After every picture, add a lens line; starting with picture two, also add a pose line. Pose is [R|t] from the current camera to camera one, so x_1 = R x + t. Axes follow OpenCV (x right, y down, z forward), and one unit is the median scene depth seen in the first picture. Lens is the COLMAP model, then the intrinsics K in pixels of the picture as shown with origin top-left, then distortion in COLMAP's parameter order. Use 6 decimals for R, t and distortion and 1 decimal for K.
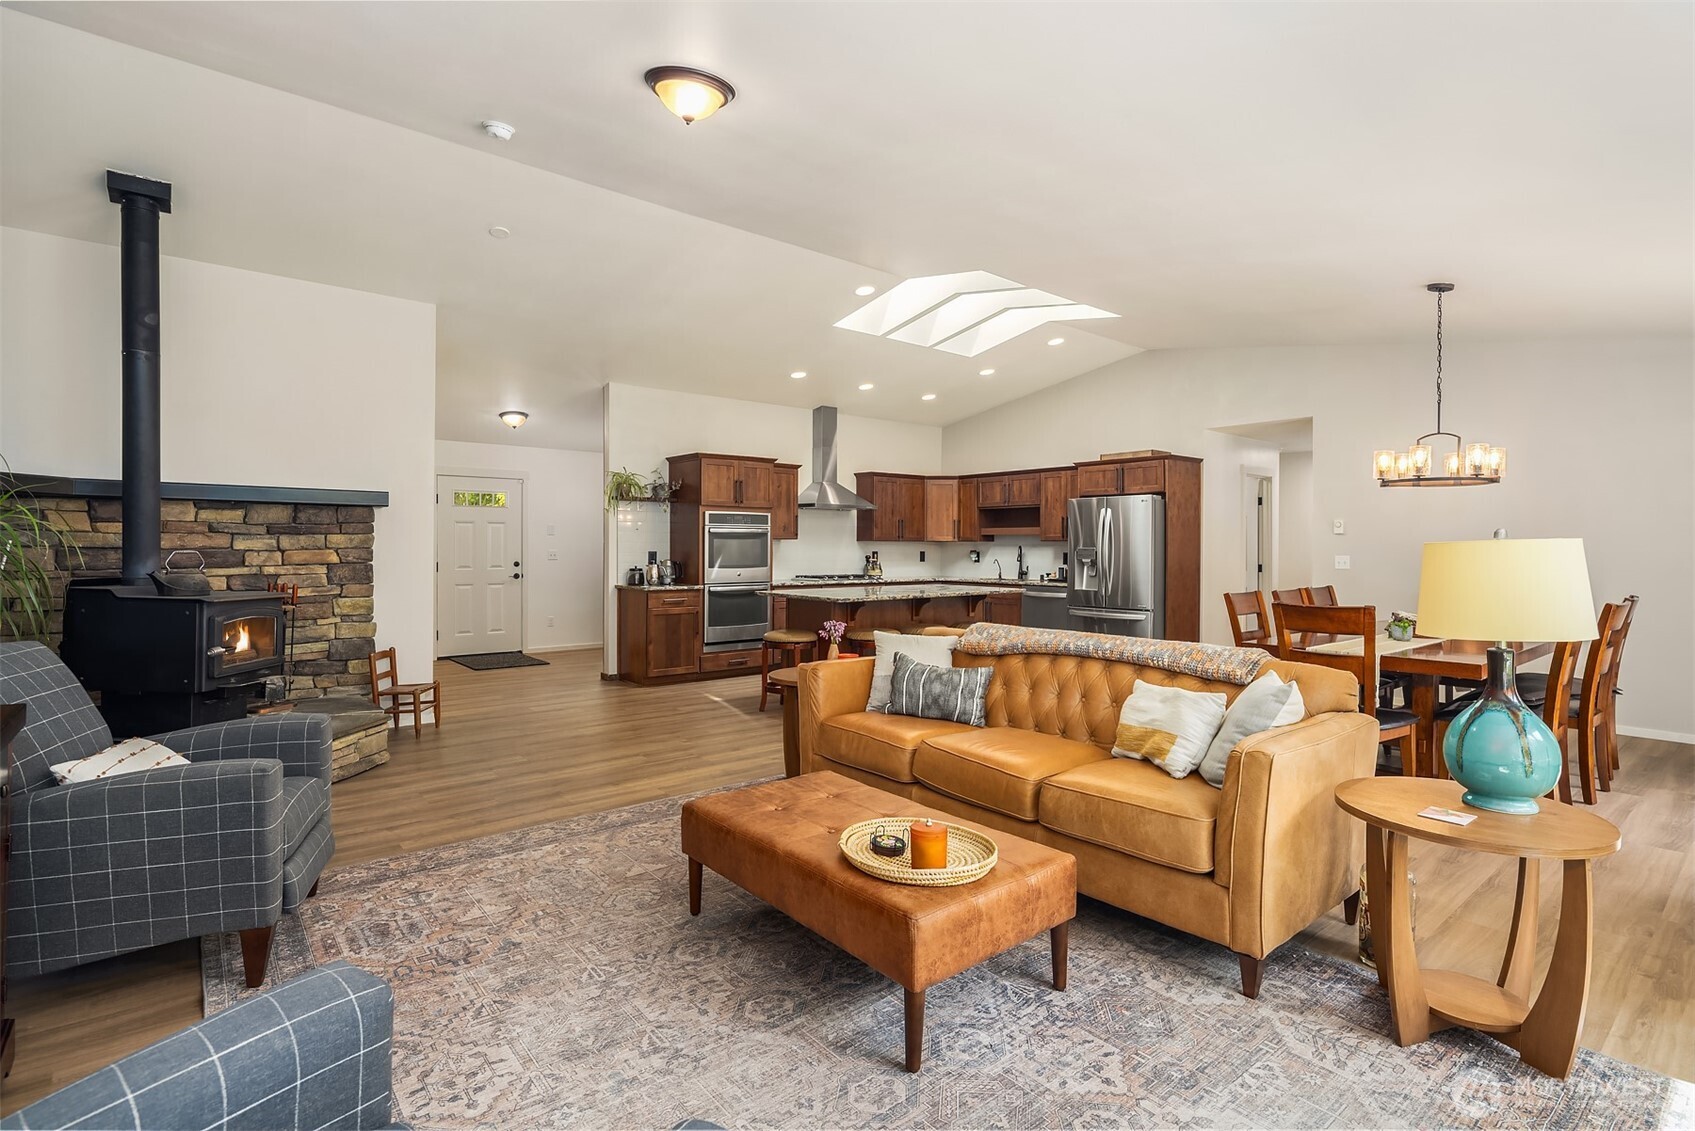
lens RADIAL K [[816.4, 0, 851.7], [0, 816.4, 543.2], [0, 0, 1]] dist [0.003403, -0.001068]
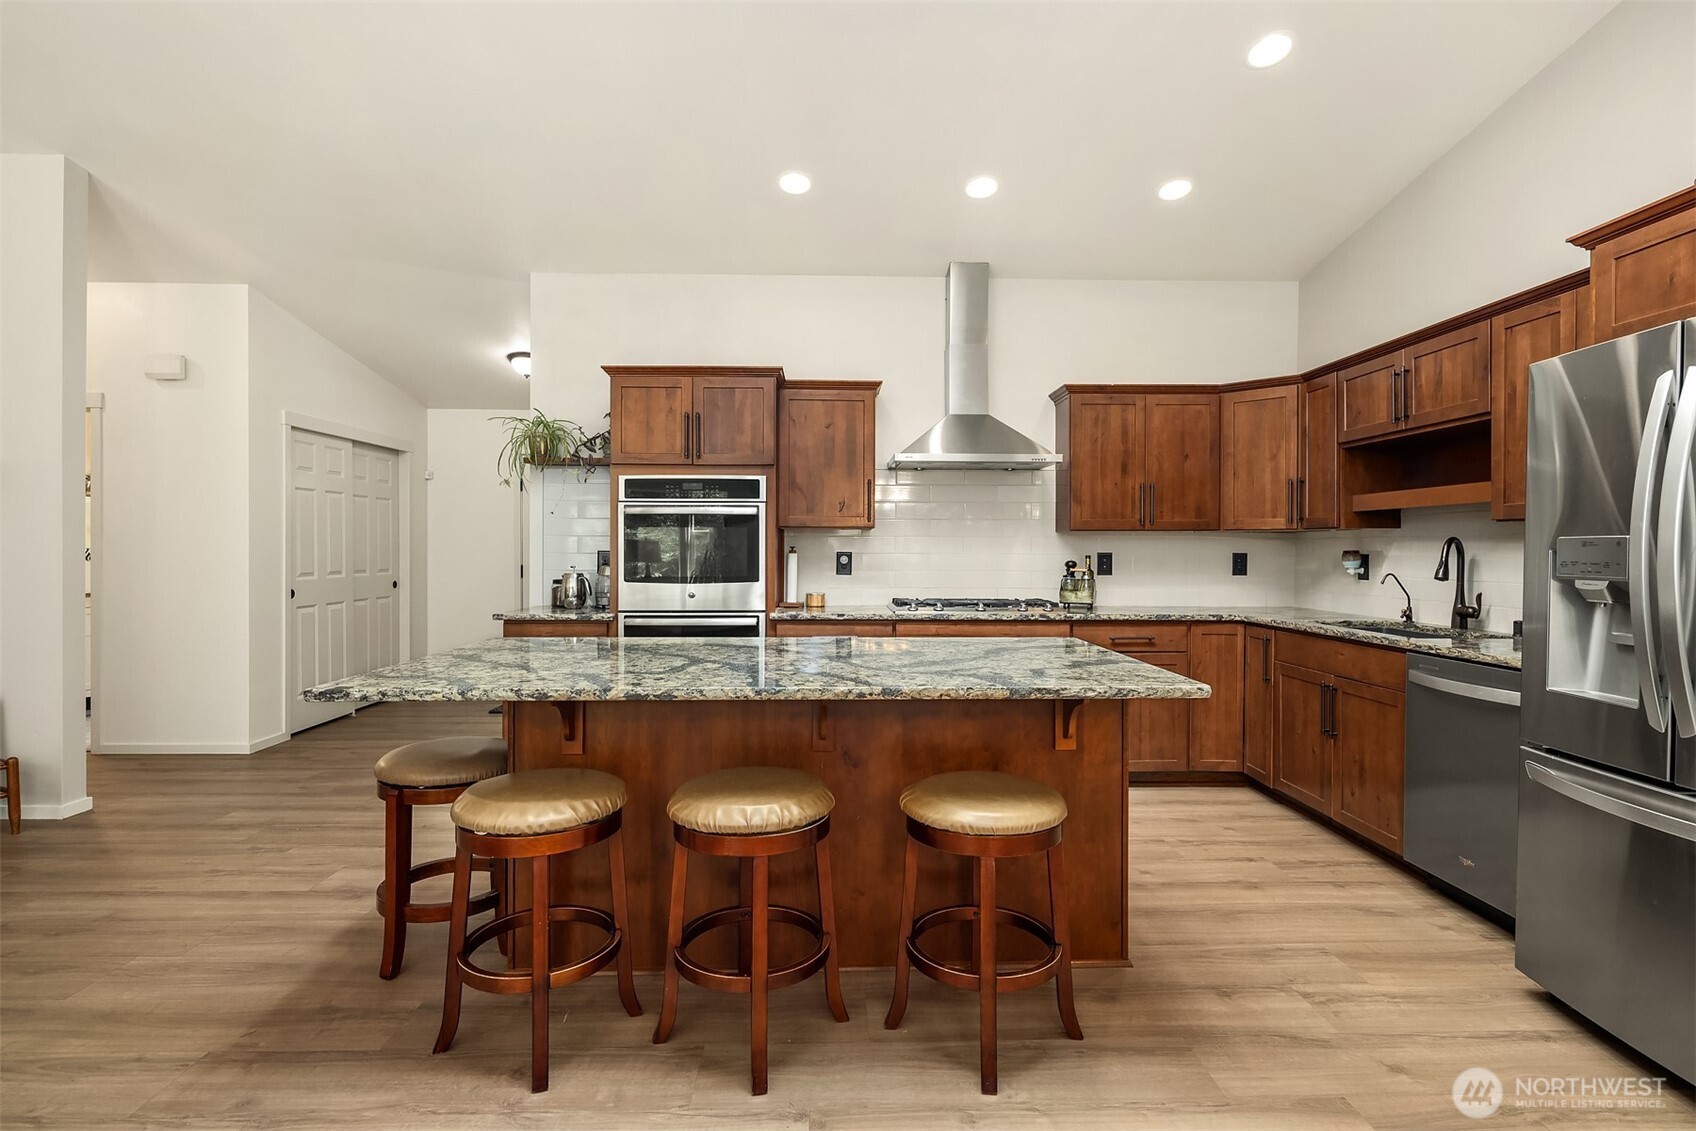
lens RADIAL K [[817.7, 0, 851.1], [0, 817.7, 553.6], [0, 0, 1]] dist [0.001455, -0.000569]
pose [[0.782911, 0.001951, -0.622130, 0.244863], [0.003311, 0.999968, 0.007303, 0.007555], [0.622125, -0.007778, 0.782880, 0.601411]]
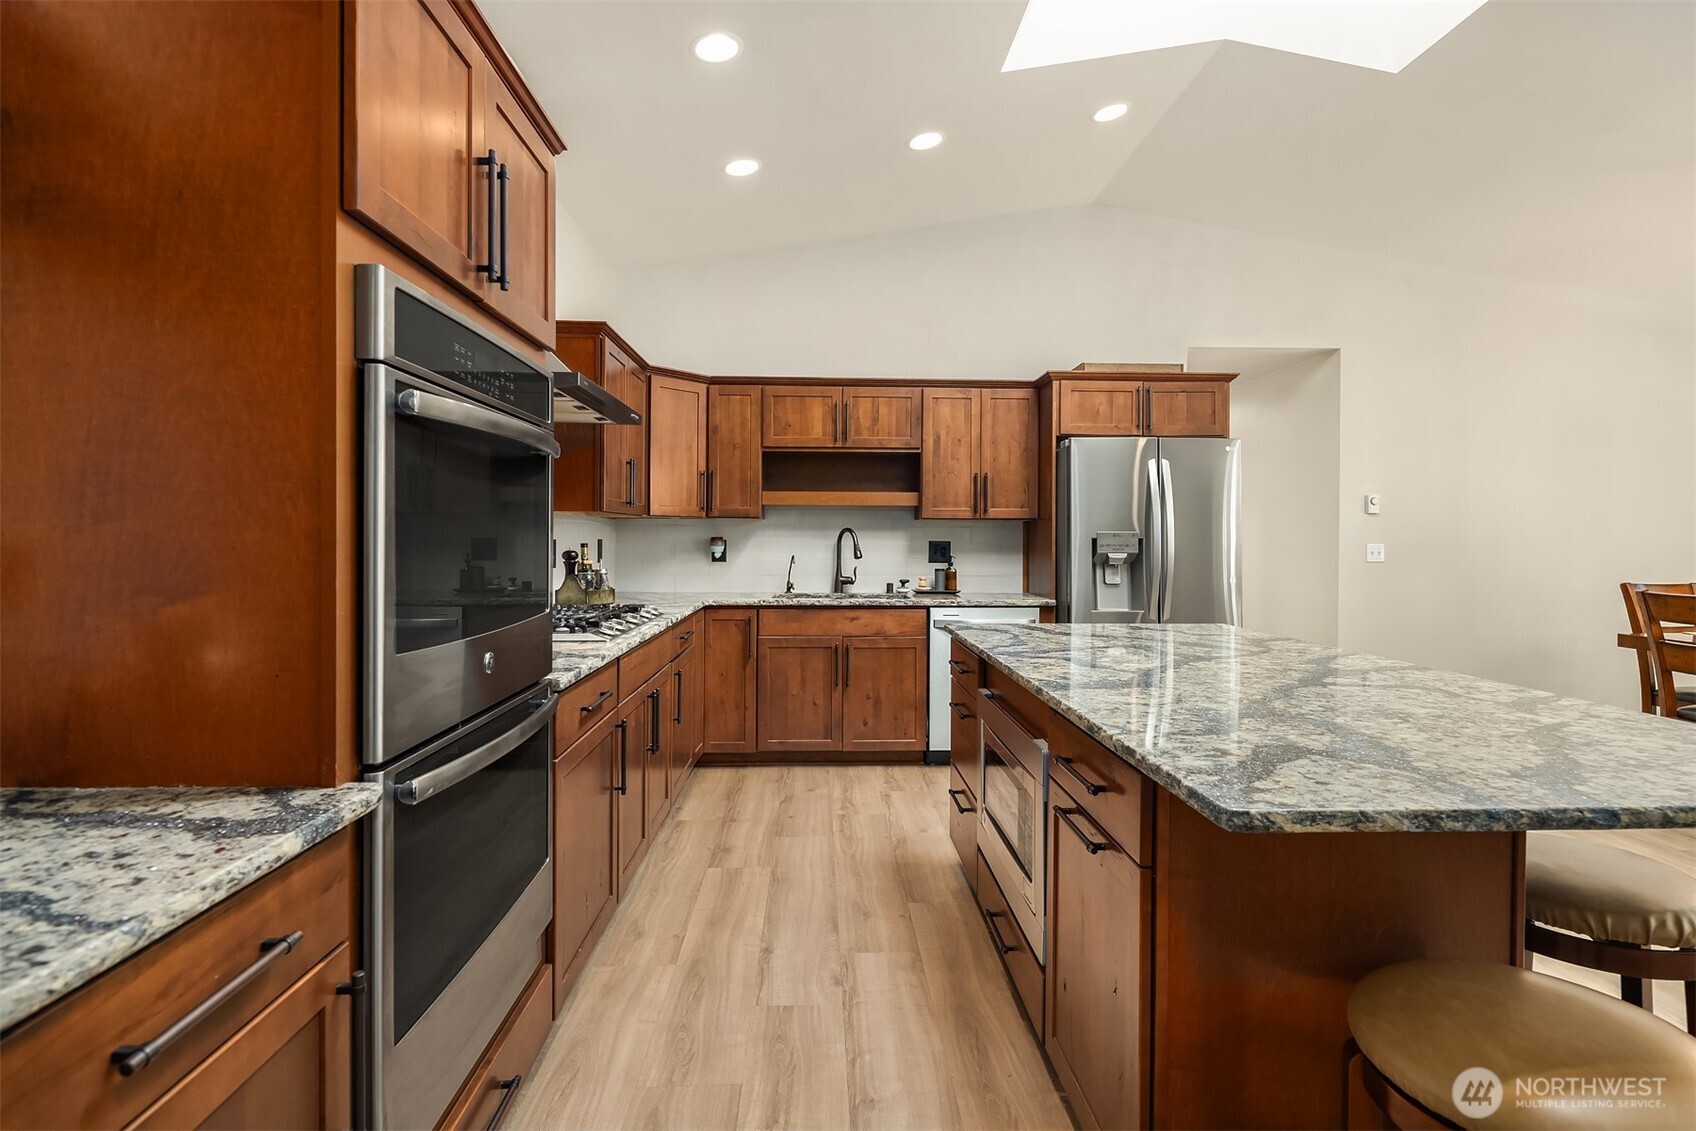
lens RADIAL K [[816.9, 0, 852.2], [0, 816.9, 543.2], [0, 0, 1]] dist [0.003403, -0.001068]
pose [[0.609524, -0.006048, 0.792745, -0.217069], [-0.006413, 0.999901, 0.012560, 0.006857], [-0.792742, -0.012740, 0.609425, 0.752078]]
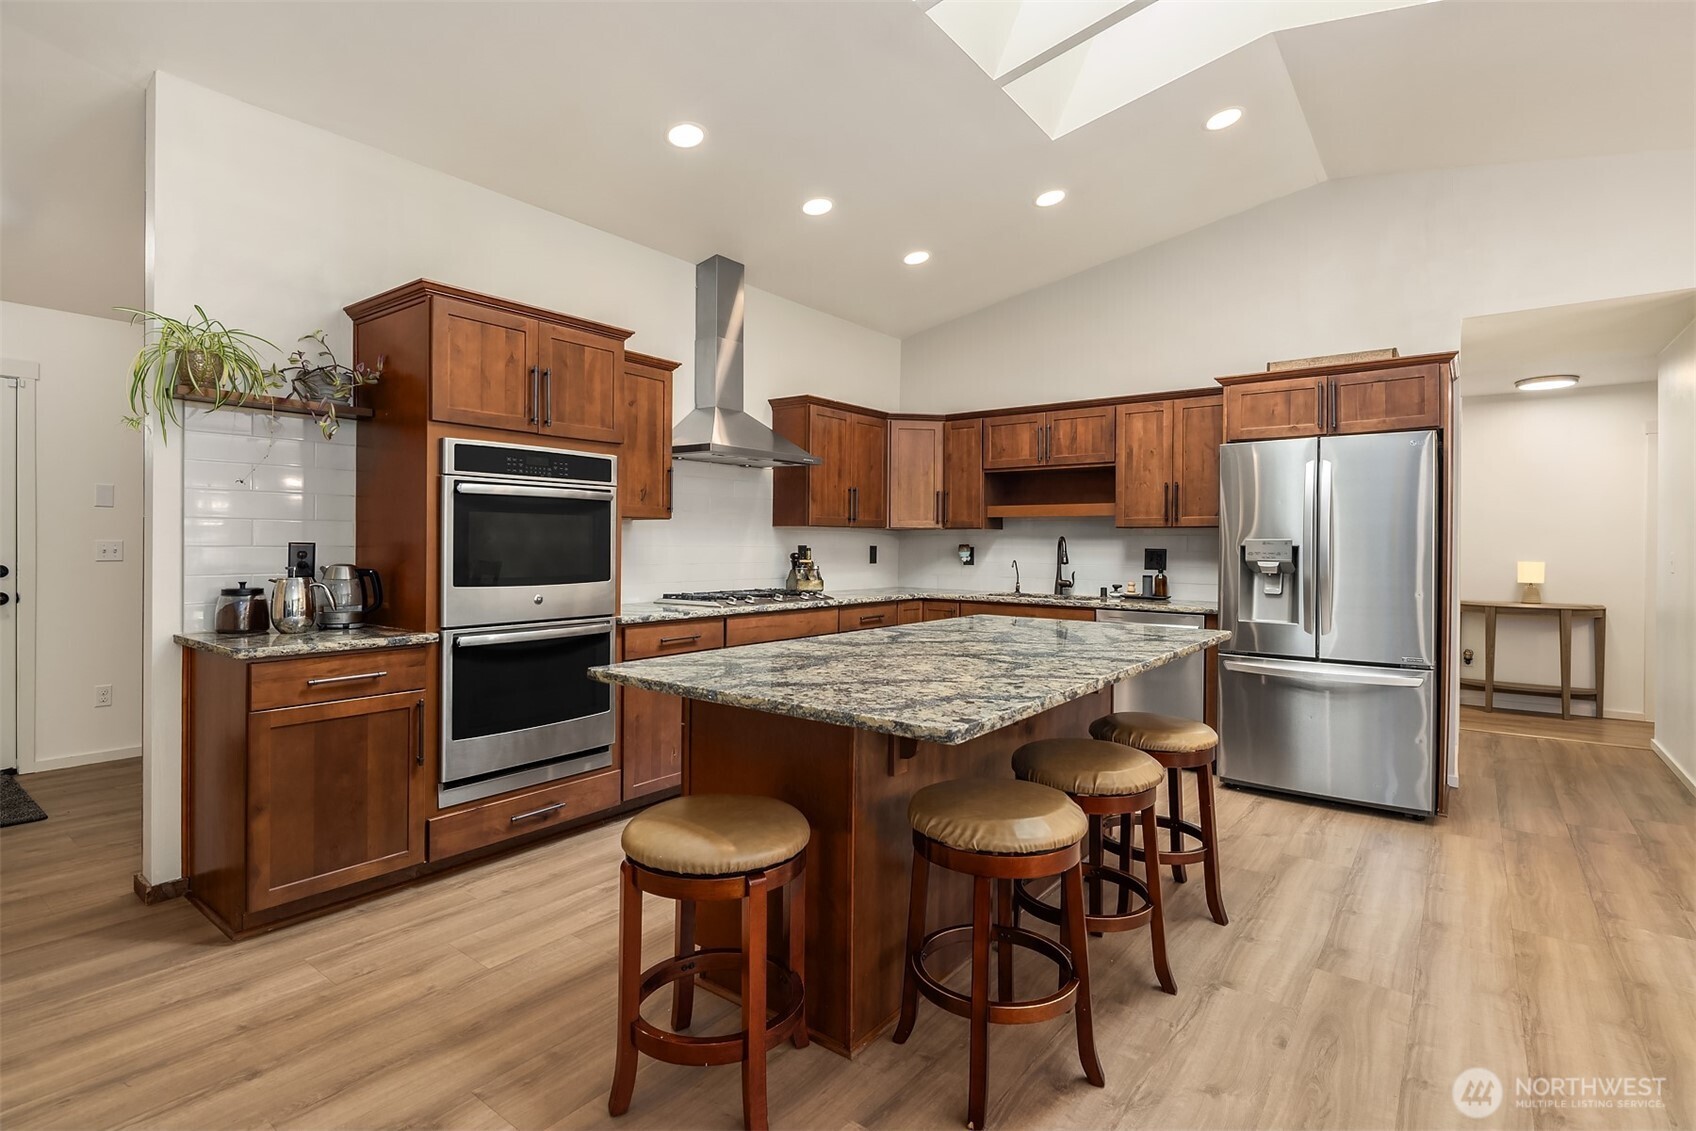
lens RADIAL K [[816.9, 0, 852.2], [0, 816.9, 543.2], [0, 0, 1]] dist [0.003403, -0.001068]
pose [[0.975215, 0.004216, 0.221217, -0.069403], [-0.005566, 0.999969, 0.005479, 0.006046], [-0.221187, -0.006574, 0.975209, 0.521046]]
